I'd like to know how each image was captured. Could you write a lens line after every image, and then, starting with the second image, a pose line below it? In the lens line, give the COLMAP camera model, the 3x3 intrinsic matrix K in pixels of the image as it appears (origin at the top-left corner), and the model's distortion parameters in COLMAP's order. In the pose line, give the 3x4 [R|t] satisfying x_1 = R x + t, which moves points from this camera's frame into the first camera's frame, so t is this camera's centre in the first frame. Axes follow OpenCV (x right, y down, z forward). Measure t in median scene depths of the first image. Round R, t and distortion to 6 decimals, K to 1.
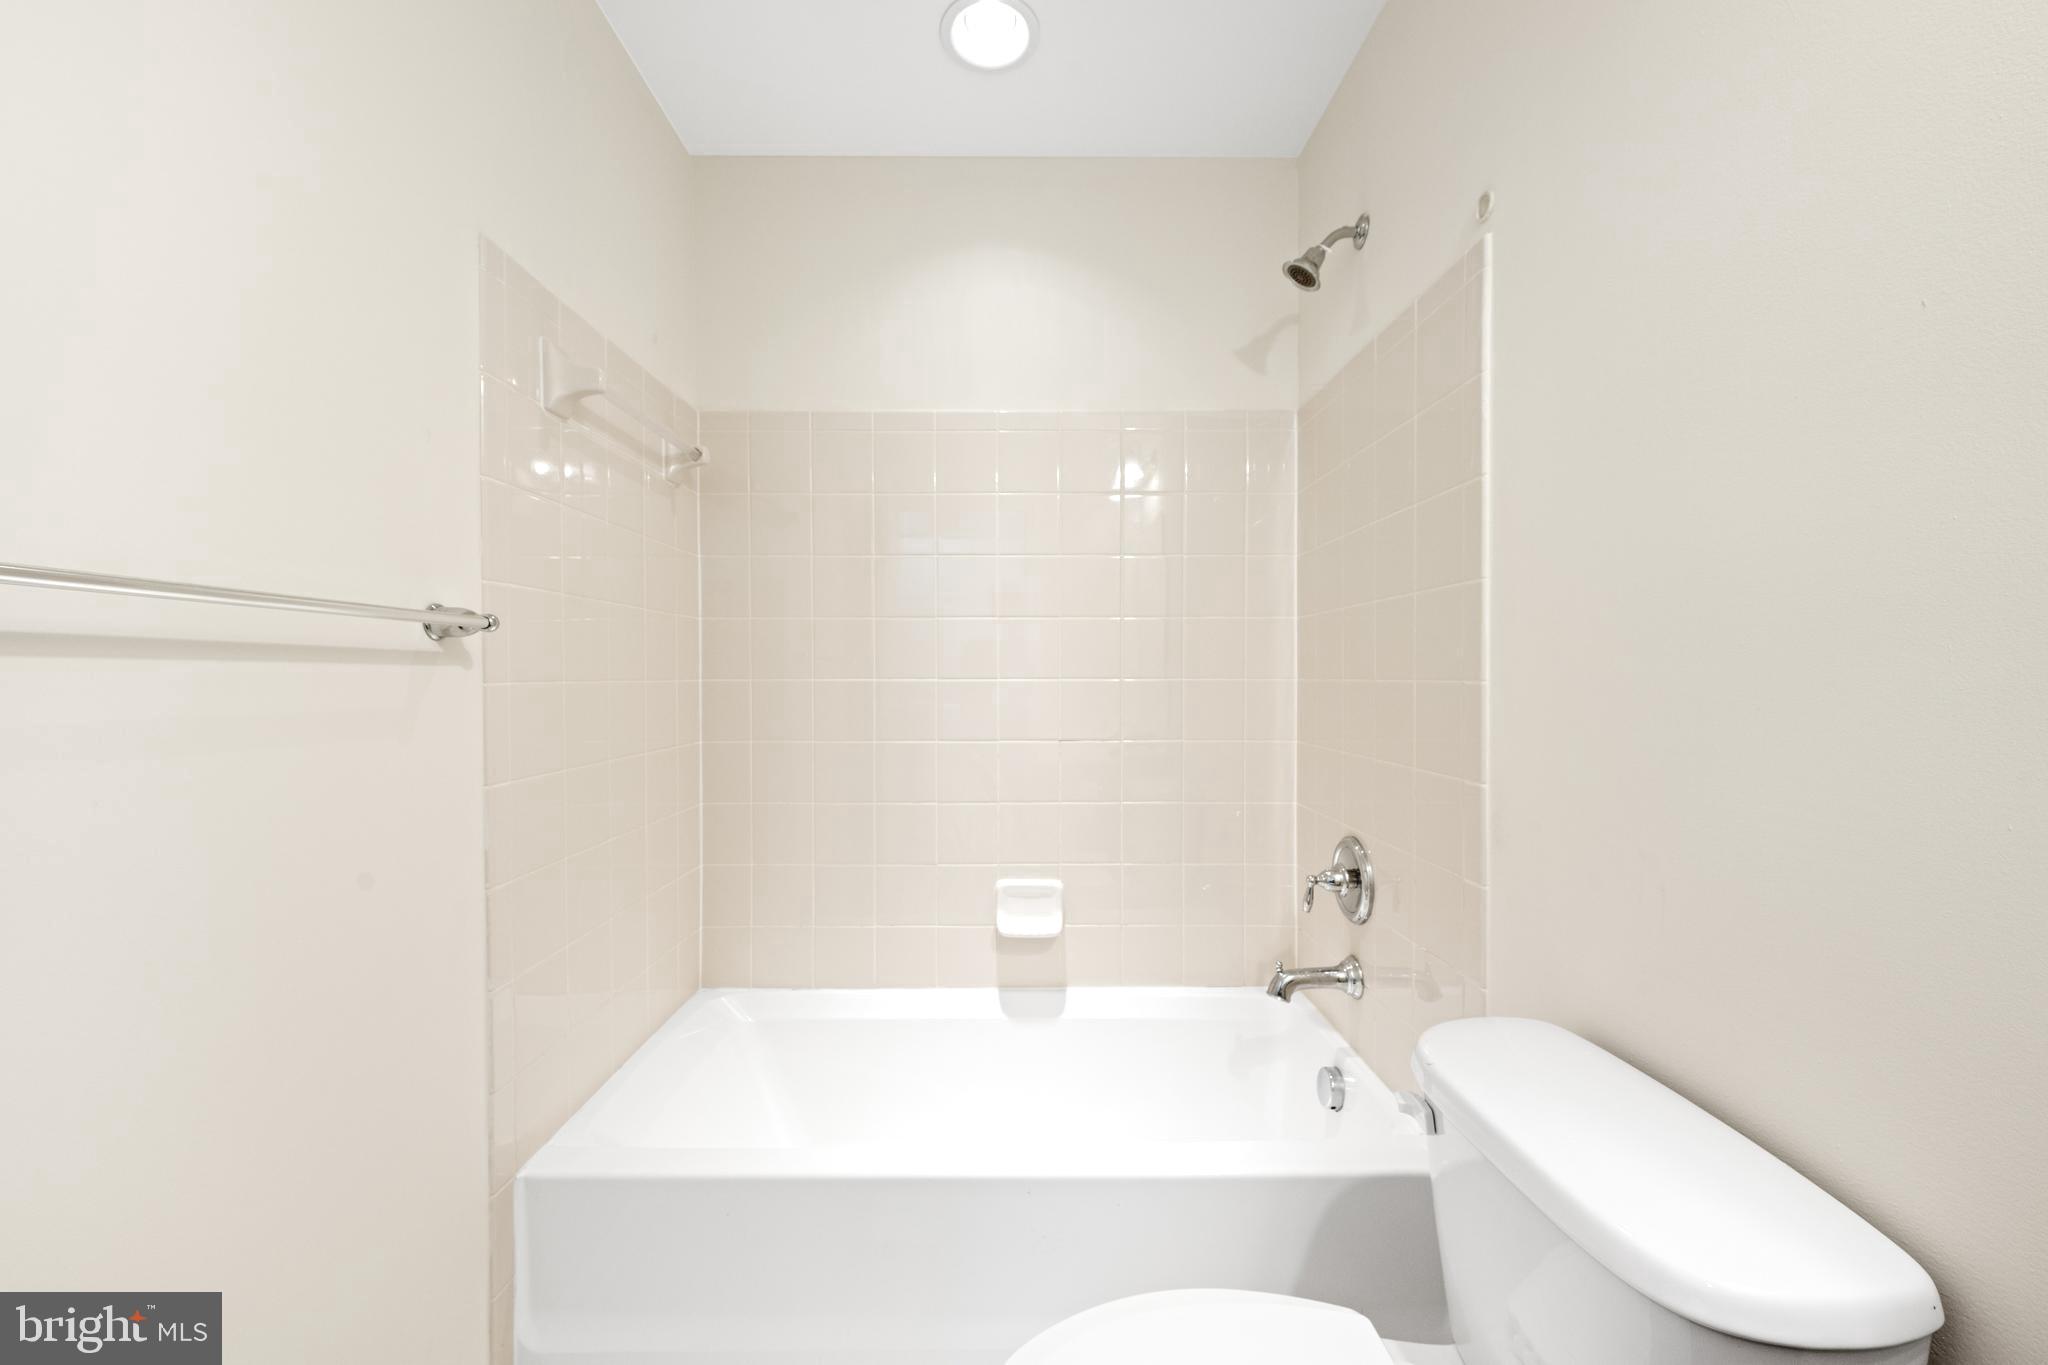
lens RADIAL K [[826.0, 0, 1018.1], [0, 826.0, 695.6], [0, 0, 1]] dist [0.029203, -0.000046]
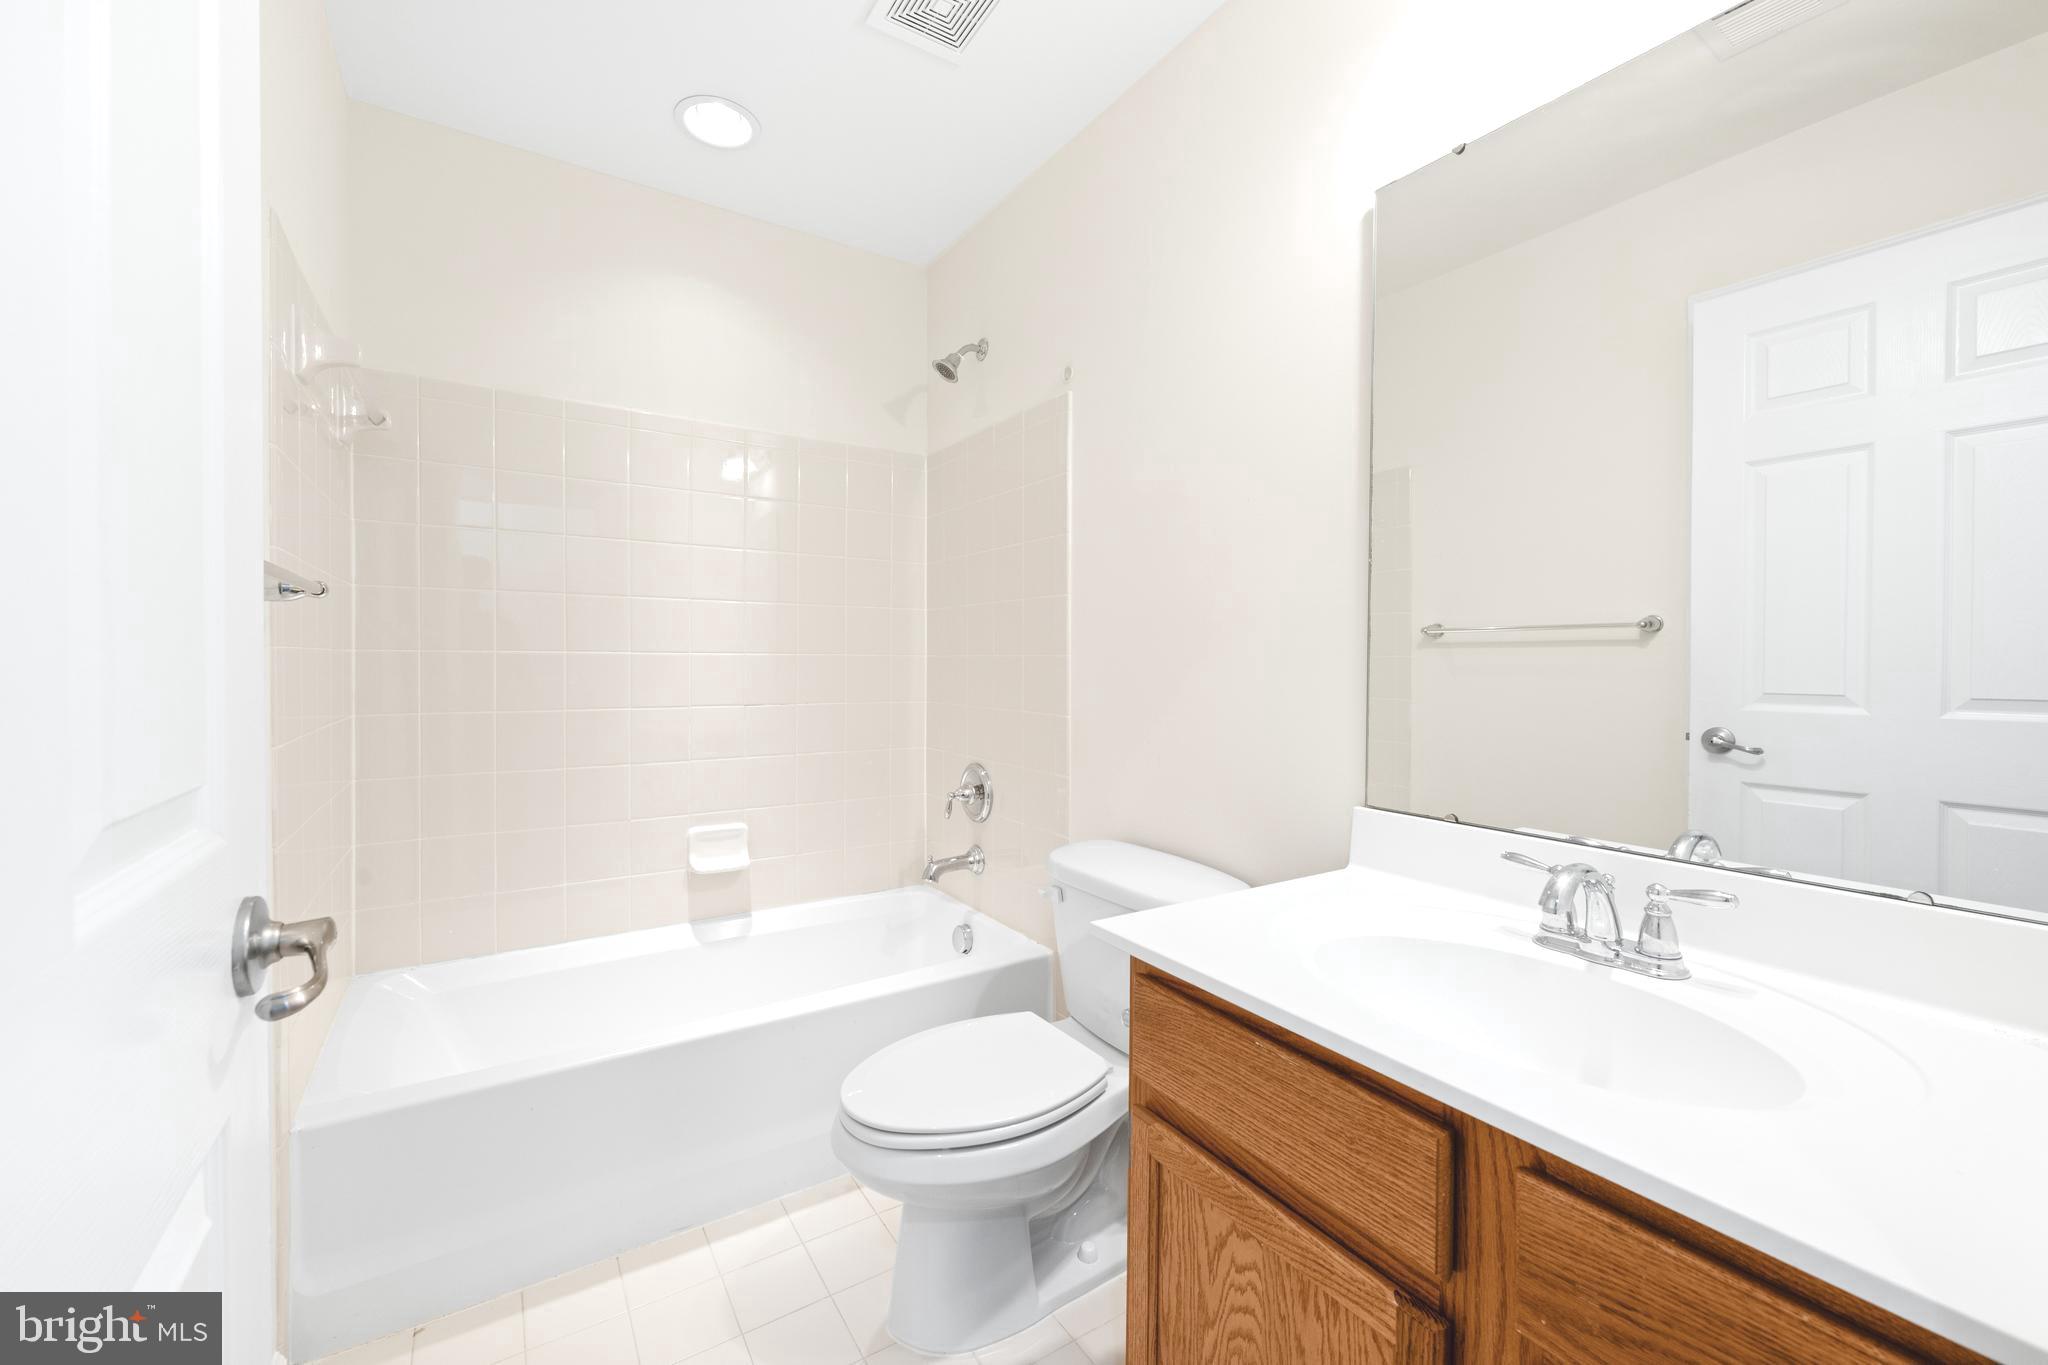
lens RADIAL K [[826.0, 0, 1018.1], [0, 826.0, 695.6], [0, 0, 1]] dist [0.029203, -0.000046]
pose [[0.849403, -0.017251, 0.527463, -0.291719], [0.007044, 0.999747, 0.021354, 0.021092], [-0.527698, -0.014422, 0.849310, -0.260025]]
